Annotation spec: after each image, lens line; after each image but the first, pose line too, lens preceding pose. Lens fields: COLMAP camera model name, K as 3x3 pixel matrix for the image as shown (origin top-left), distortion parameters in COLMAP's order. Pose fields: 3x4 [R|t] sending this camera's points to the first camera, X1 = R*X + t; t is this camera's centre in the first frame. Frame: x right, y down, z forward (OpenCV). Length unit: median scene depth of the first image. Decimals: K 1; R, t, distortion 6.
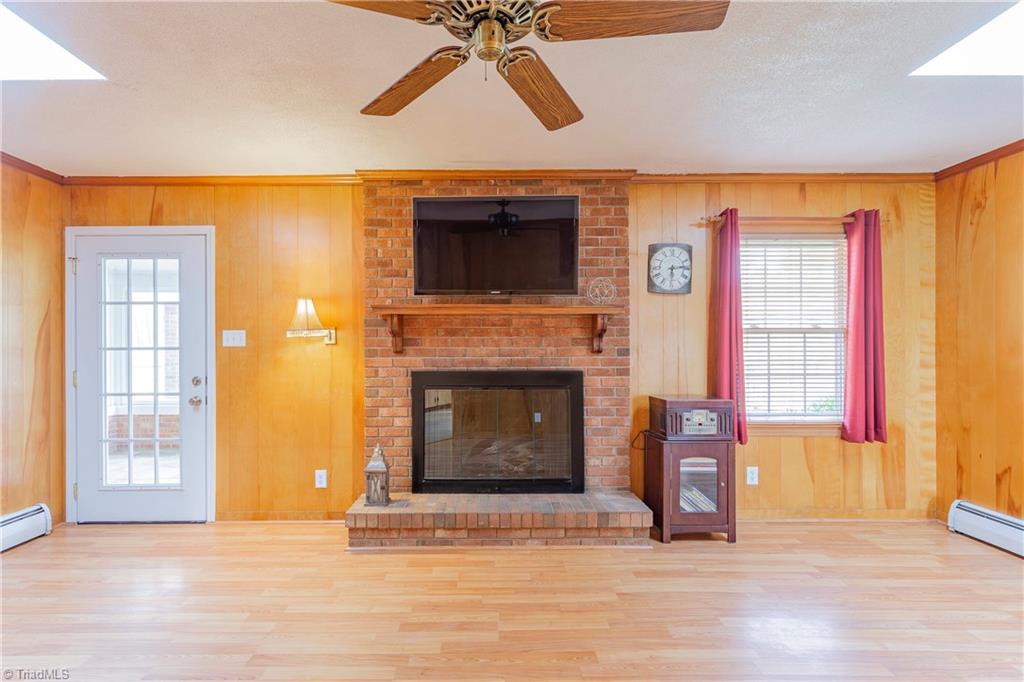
lens RADIAL K [[497.7, 0, 511.4], [0, 497.7, 346.1], [0, 0, 1]] dist [0.000430, -0.000037]
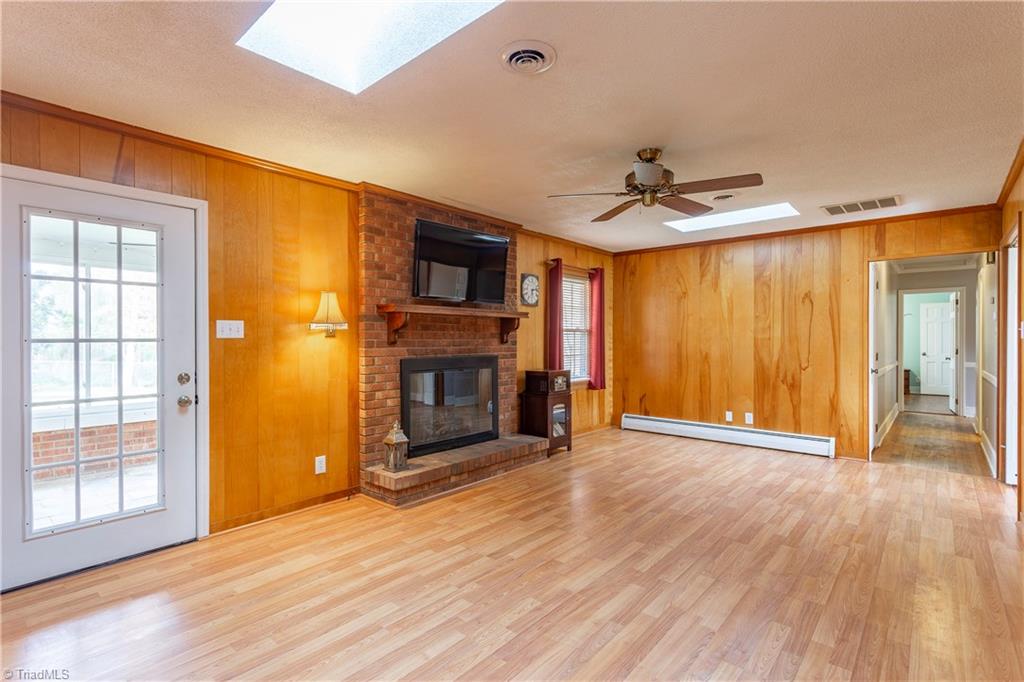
lens RADIAL K [[497.7, 0, 510.3], [0, 497.7, 340.3], [0, 0, 1]] dist [0.000430, -0.000037]
pose [[0.651612, 0.000328, 0.758553, -0.936475], [-0.003419, 0.999991, 0.002505, 0.000453], [-0.758545, -0.004225, 0.651607, 0.015323]]
